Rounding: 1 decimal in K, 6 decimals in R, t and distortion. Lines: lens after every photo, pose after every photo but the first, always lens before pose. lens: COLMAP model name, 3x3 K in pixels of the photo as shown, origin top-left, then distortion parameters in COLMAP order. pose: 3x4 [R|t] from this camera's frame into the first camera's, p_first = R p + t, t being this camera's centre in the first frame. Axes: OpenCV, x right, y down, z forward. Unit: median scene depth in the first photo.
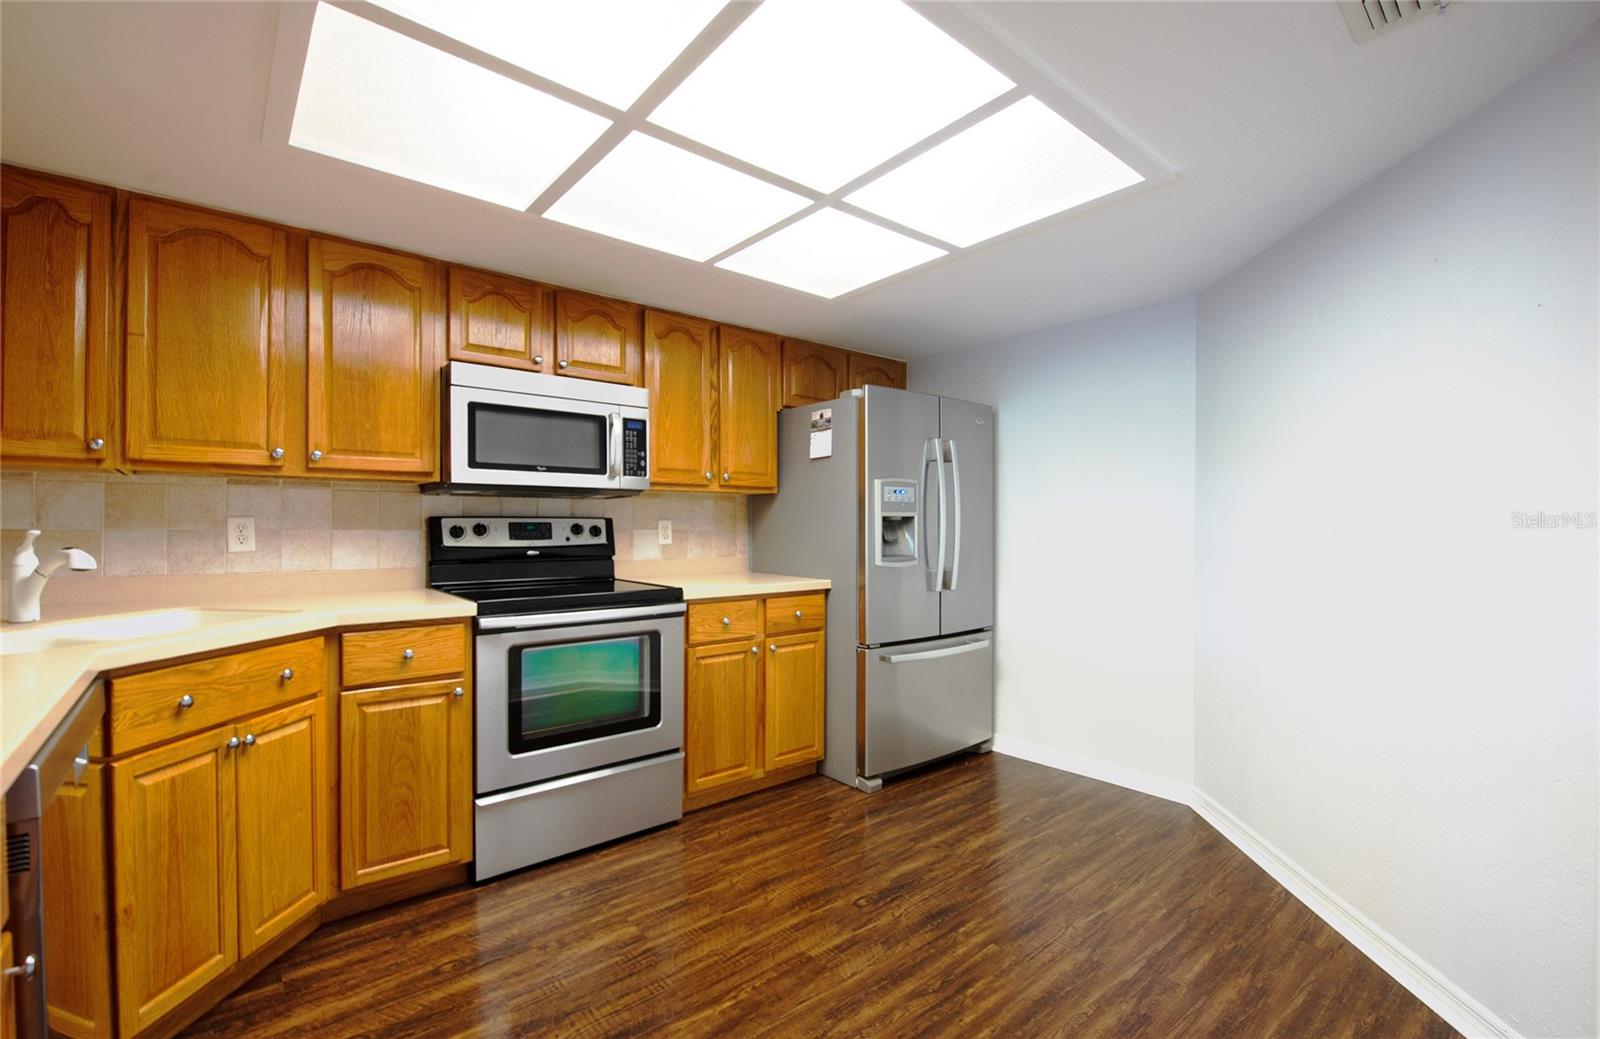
lens RADIAL K [[687.0, 0, 768.9], [0, 687.0, 517.6], [0, 0, 1]] dist [-0.014848, -0.000745]
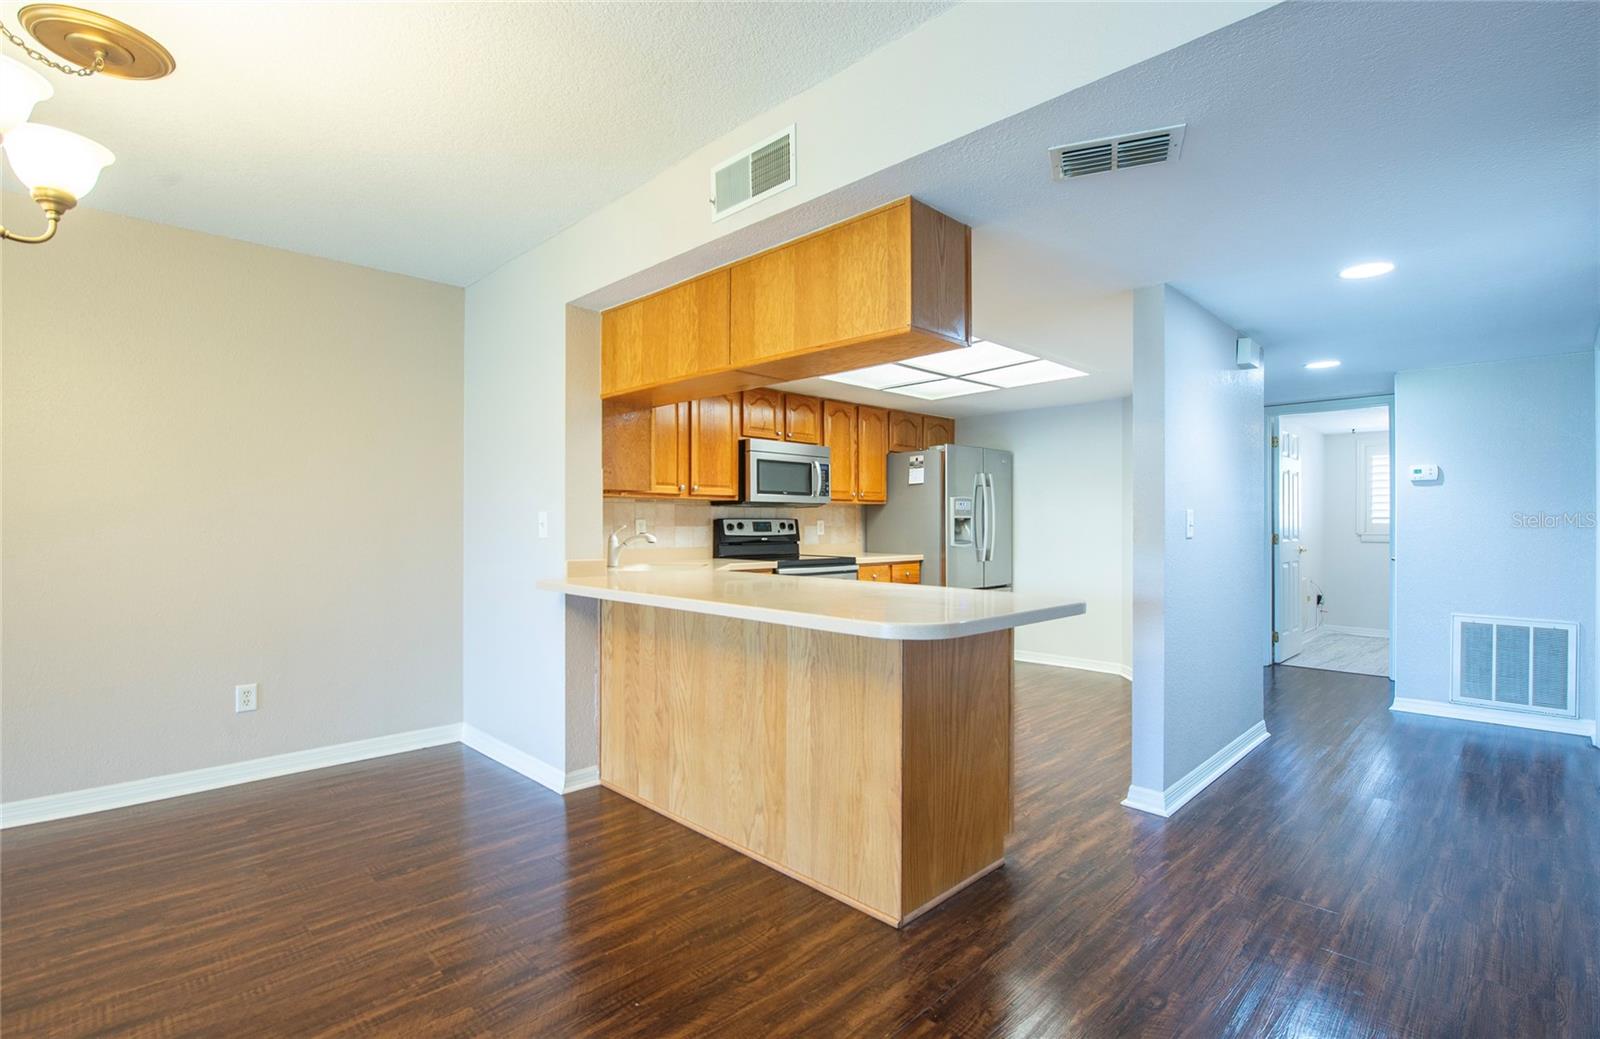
lens RADIAL K [[742.1, 0, 789.8], [0, 742.1, 530.2], [0, 0, 1]] dist [-0.011671, -0.000411]
pose [[0.996356, -0.001509, 0.085273, -0.422405], [-0.000273, 0.999782, 0.020878, -0.010676], [-0.085286, -0.020825, 0.996139, -0.869414]]
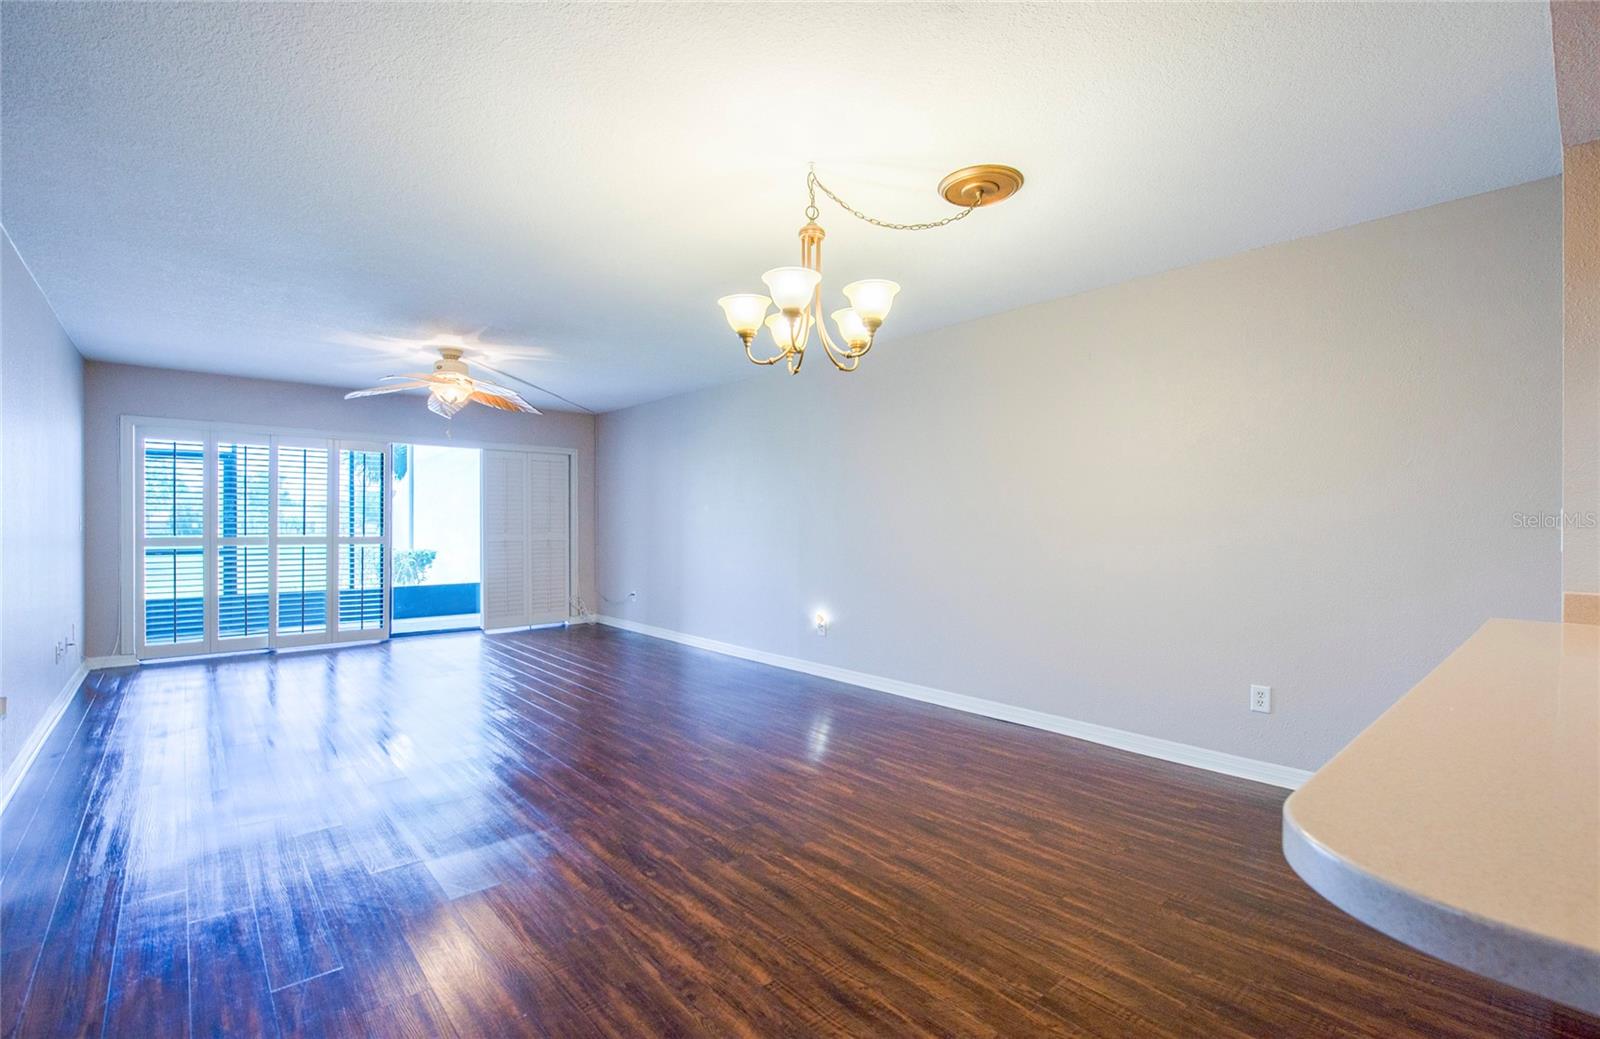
lens RADIAL K [[708.6, 0, 800.0], [0, 708.6, 519.6], [0, 0, 1]] dist [-0.017233, -0.000254]
pose [[0.038991, -0.005618, -0.999224, -0.094105], [0.005818, 0.999969, -0.005395, -0.005173], [0.999223, -0.005603, 0.039022, -0.430160]]
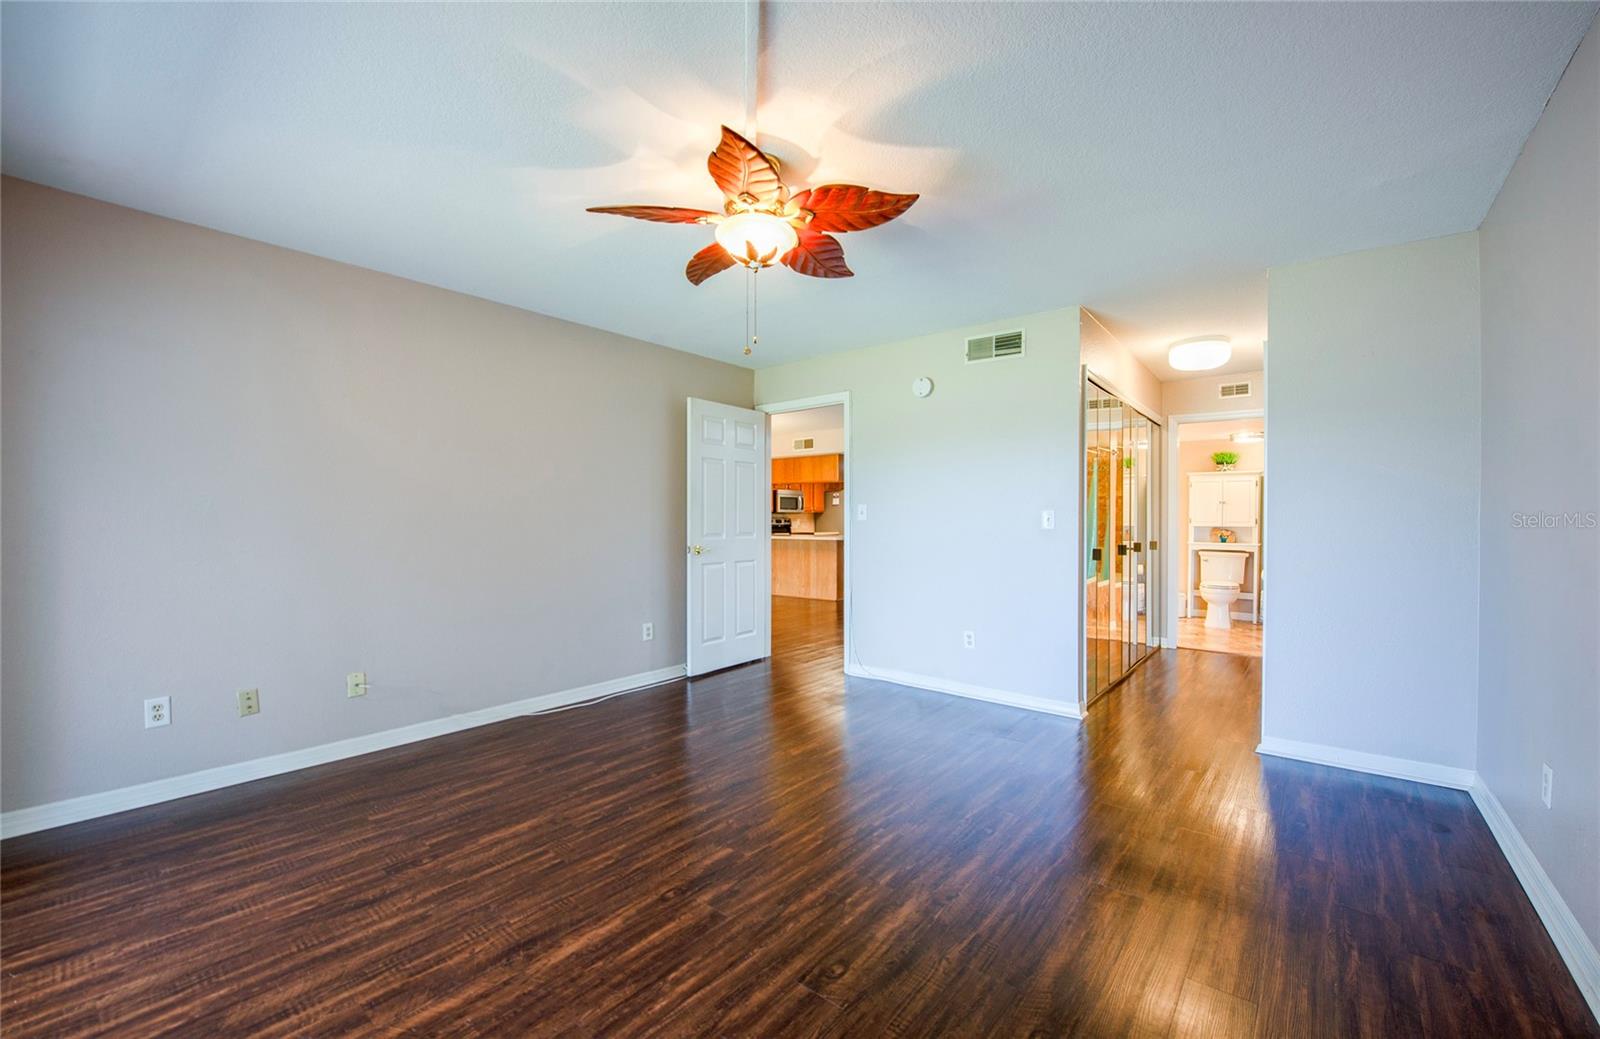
lens RADIAL K [[648.3, 0, 765.7], [0, 648.3, 523.9], [0, 0, 1]] dist [-0.025532, -0.000186]
pose [[0.987683, -0.012974, 0.155932, -1.071121], [0.011886, 0.999898, 0.007910, -0.000782], [-0.156018, -0.005959, 0.987736, -3.172789]]
